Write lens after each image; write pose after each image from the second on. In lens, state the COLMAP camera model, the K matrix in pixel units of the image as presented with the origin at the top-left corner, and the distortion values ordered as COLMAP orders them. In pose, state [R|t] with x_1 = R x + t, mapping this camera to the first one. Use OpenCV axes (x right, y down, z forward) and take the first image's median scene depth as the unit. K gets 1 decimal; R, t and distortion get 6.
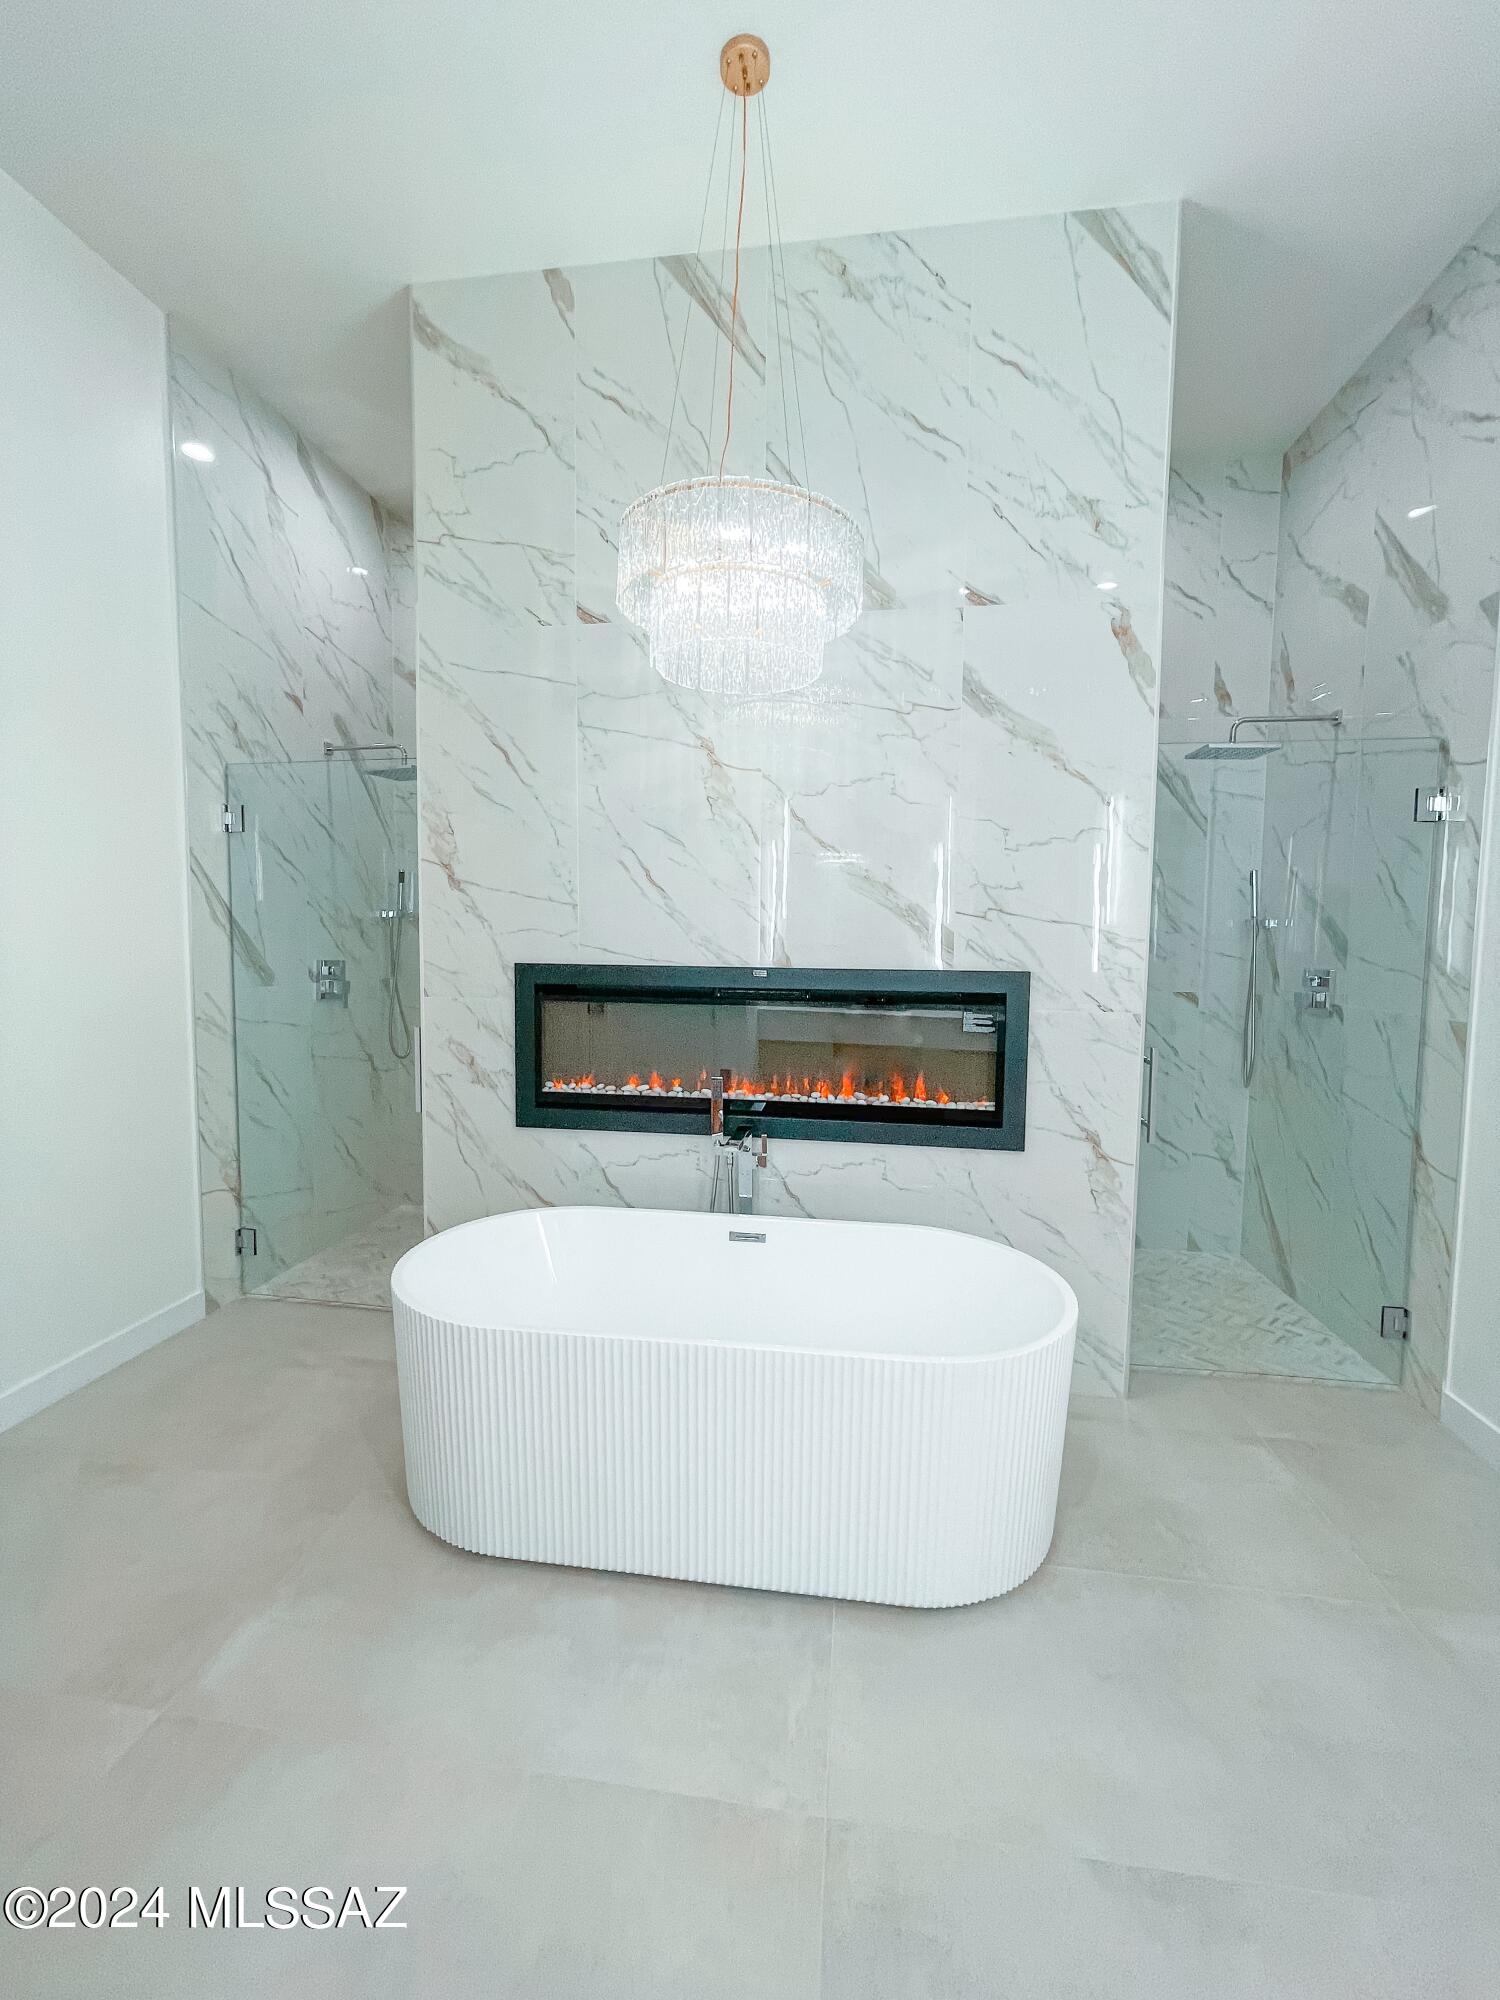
lens RADIAL K [[804.9, 0, 740.9], [0, 804.9, 1006.9], [0, 0, 1]] dist [-0.005404, 0.002350]
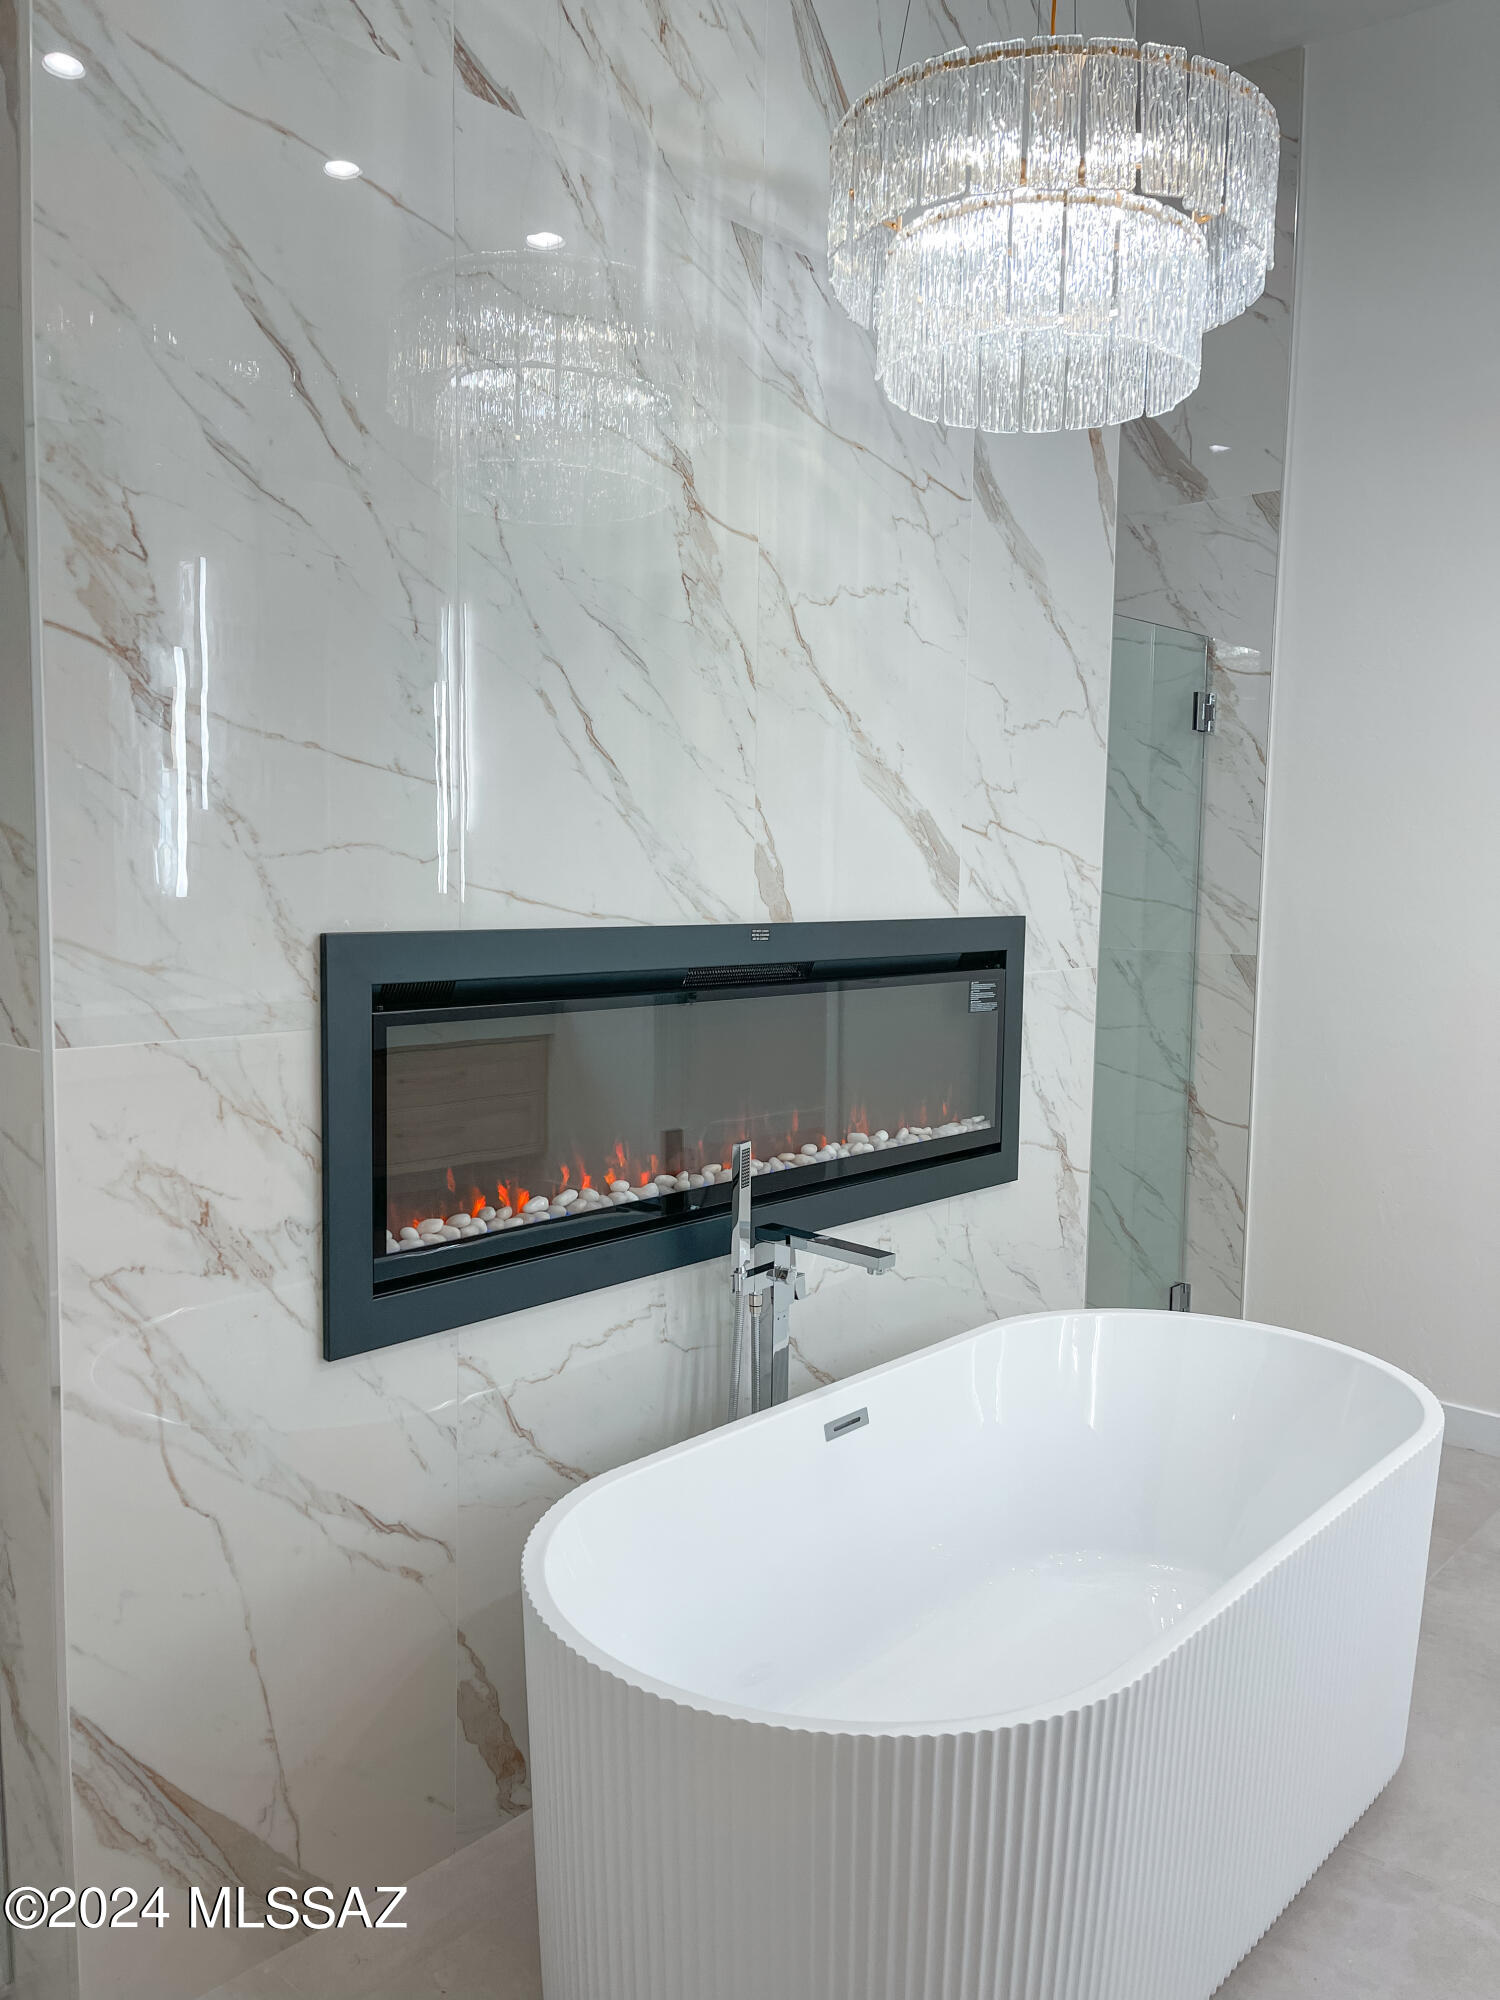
lens RADIAL K [[1514.1, 0, 758.6], [0, 1514.1, 1021.5], [0, 0, 1]] dist [0.063925, -0.084693]
pose [[0.556415, -0.088901, 0.826135, -0.803822], [0.055819, 0.996013, 0.069586, -0.054681], [-0.829028, 0.007395, 0.559158, 0.454058]]
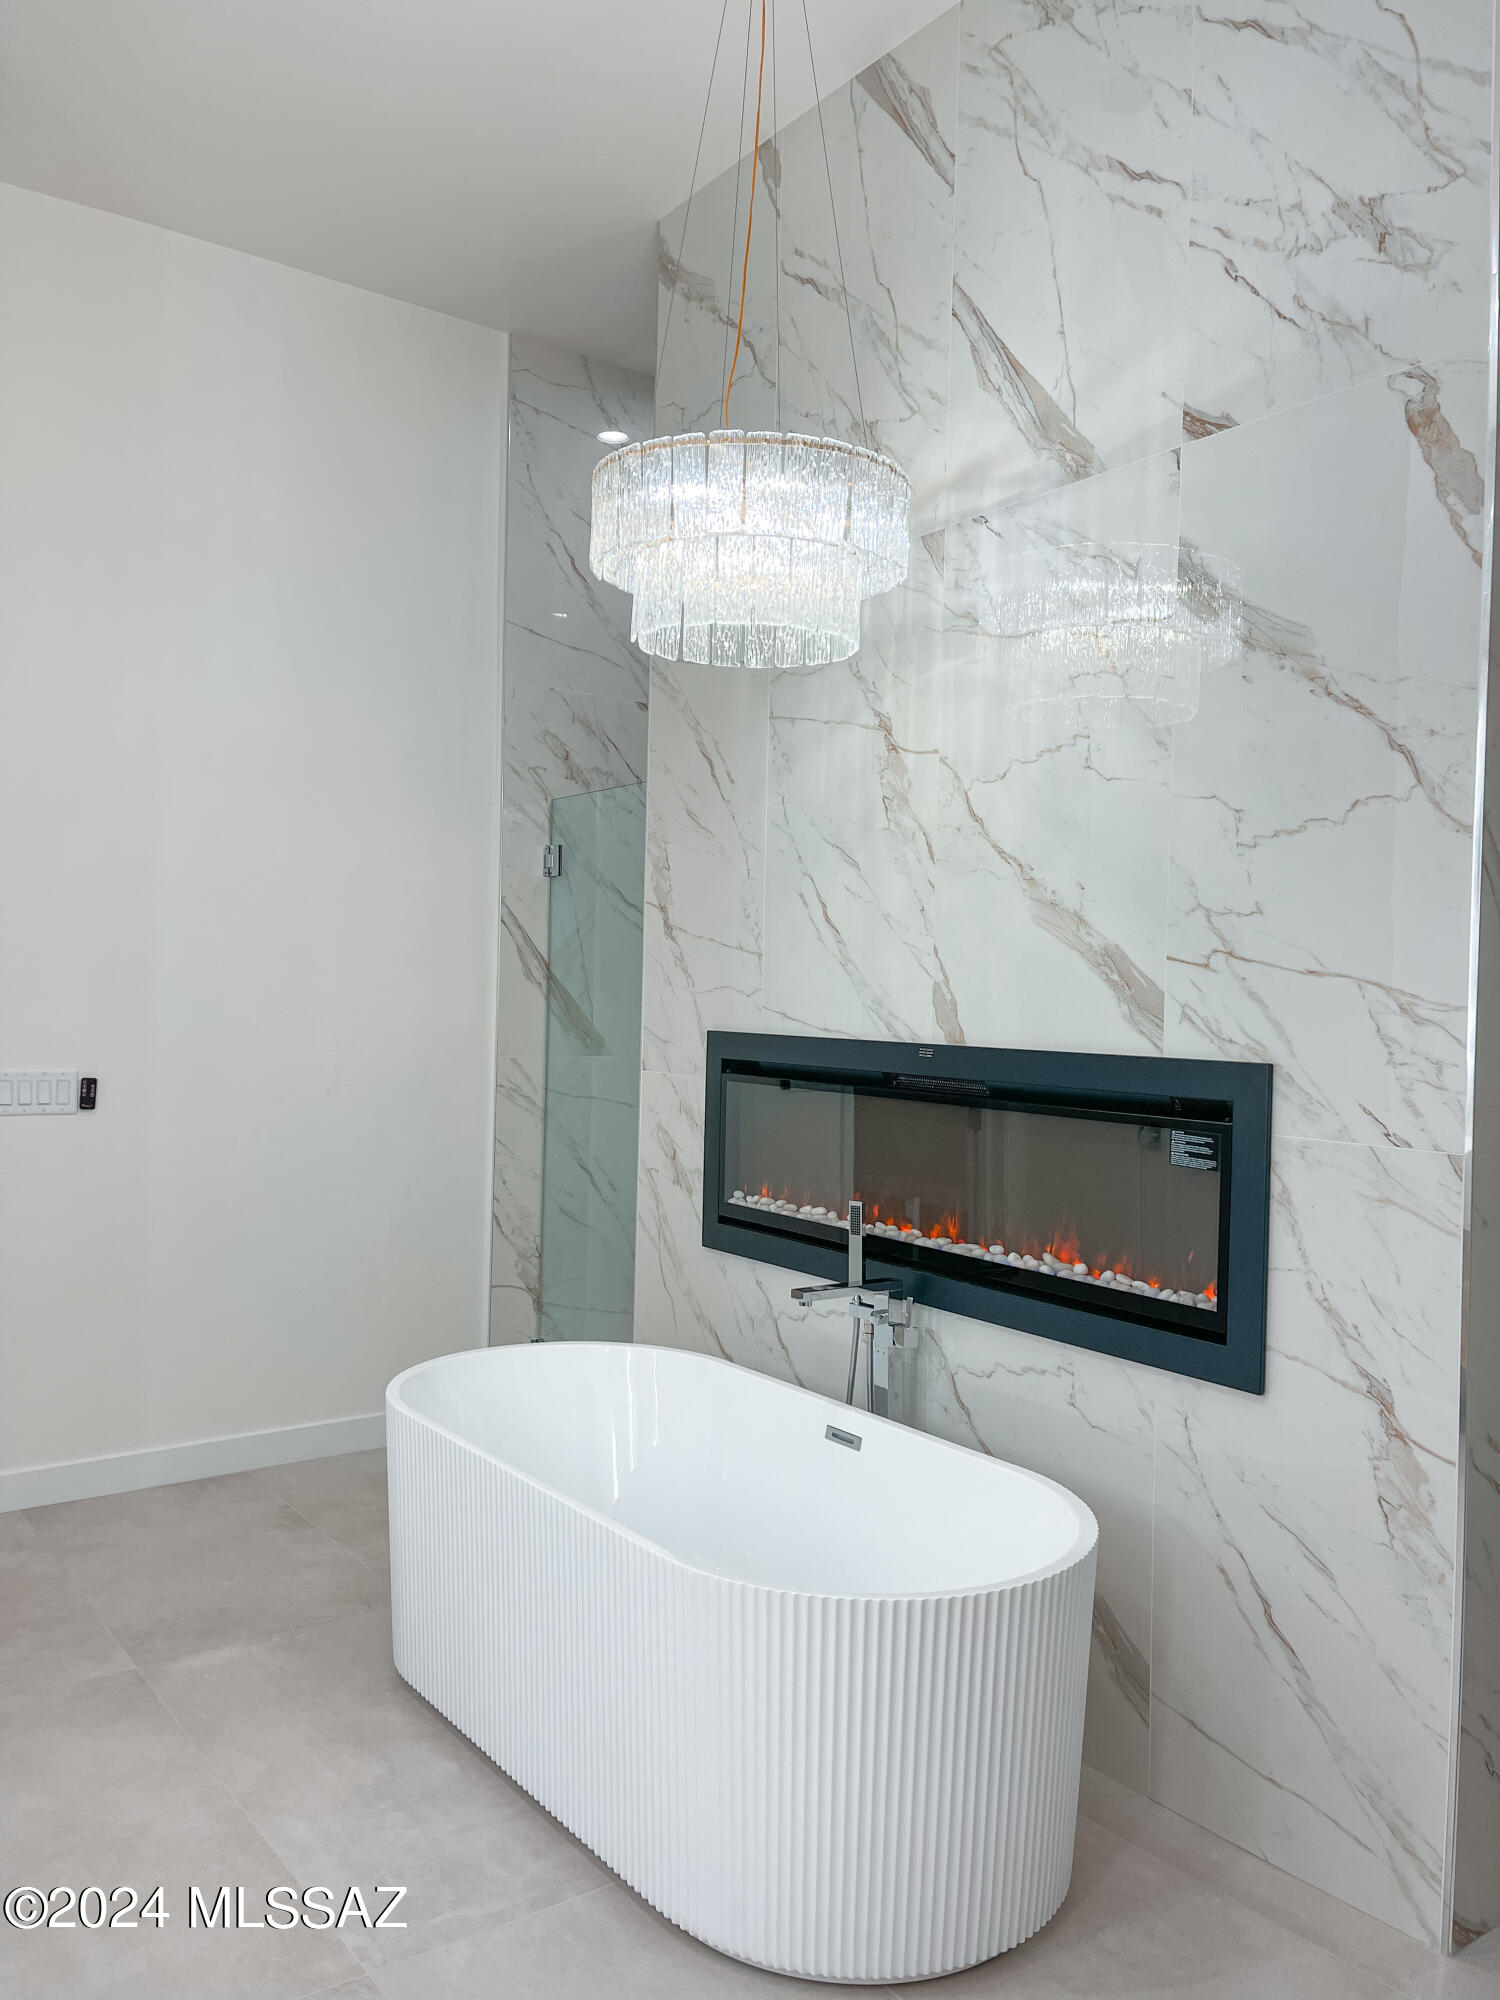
lens RADIAL K [[1514.1, 0, 750.0], [0, 1514.1, 1036.0], [0, 0, 1]] dist [0.063925, -0.084693]
pose [[0.697560, 0.023855, -0.716129, 0.827155], [-0.073064, 0.996604, -0.037971, 0.002717], [0.712792, 0.078810, 0.696934, 0.020620]]
